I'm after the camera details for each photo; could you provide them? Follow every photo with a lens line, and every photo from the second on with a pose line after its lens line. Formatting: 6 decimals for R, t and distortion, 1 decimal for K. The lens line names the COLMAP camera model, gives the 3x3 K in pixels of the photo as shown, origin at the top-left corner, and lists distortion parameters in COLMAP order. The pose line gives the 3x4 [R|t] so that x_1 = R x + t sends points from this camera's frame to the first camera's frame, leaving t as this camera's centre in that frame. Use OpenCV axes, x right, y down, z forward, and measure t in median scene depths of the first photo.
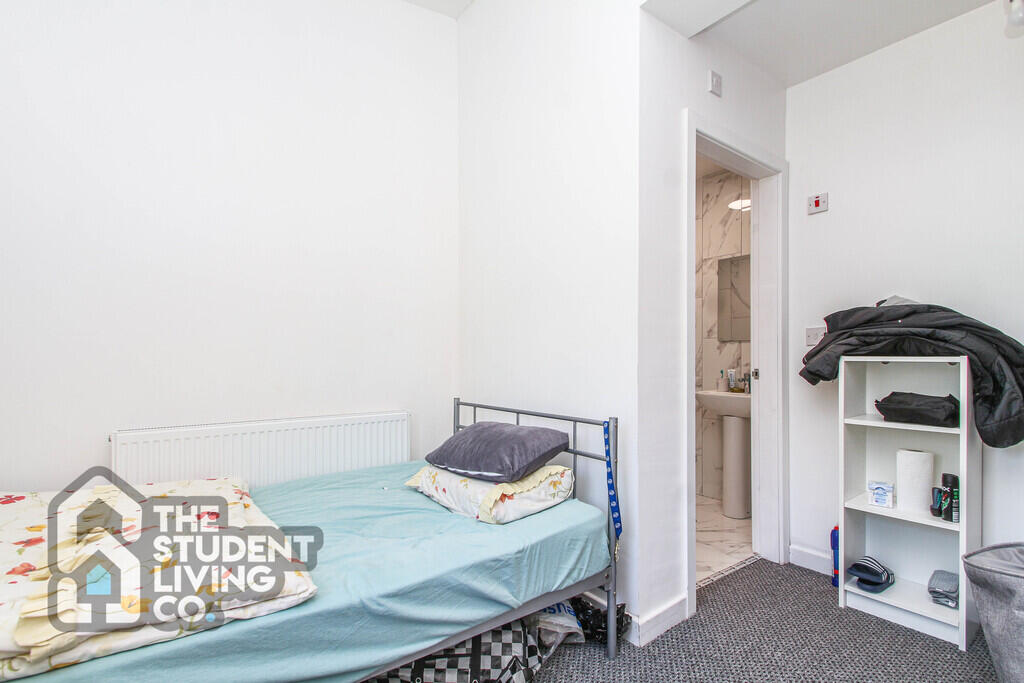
lens RADIAL K [[462.0, 0, 512.2], [0, 462.0, 364.6], [0, 0, 1]] dist [-0.000576, -0.000430]
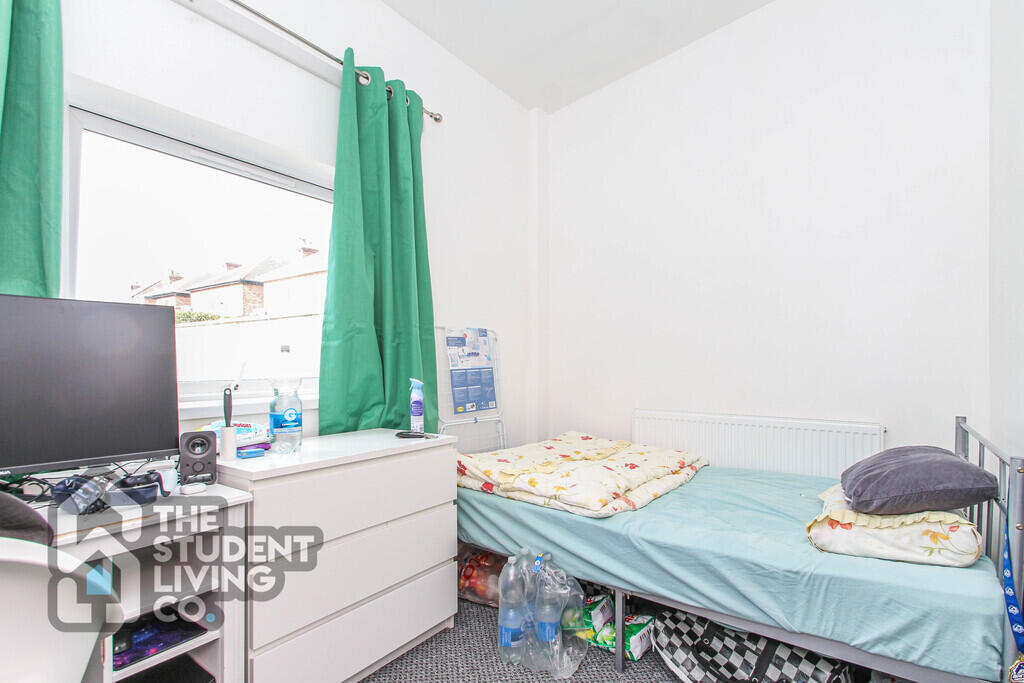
lens RADIAL K [[493.5, 0, 512.2], [0, 493.5, 361.7], [0, 0, 1]] dist [-0.001375, -0.000618]
pose [[0.283845, 0.002855, -0.958866, 0.794761], [0.000065, 0.999996, 0.002996, -0.025792], [0.958870, -0.000912, 0.283843, 0.163609]]
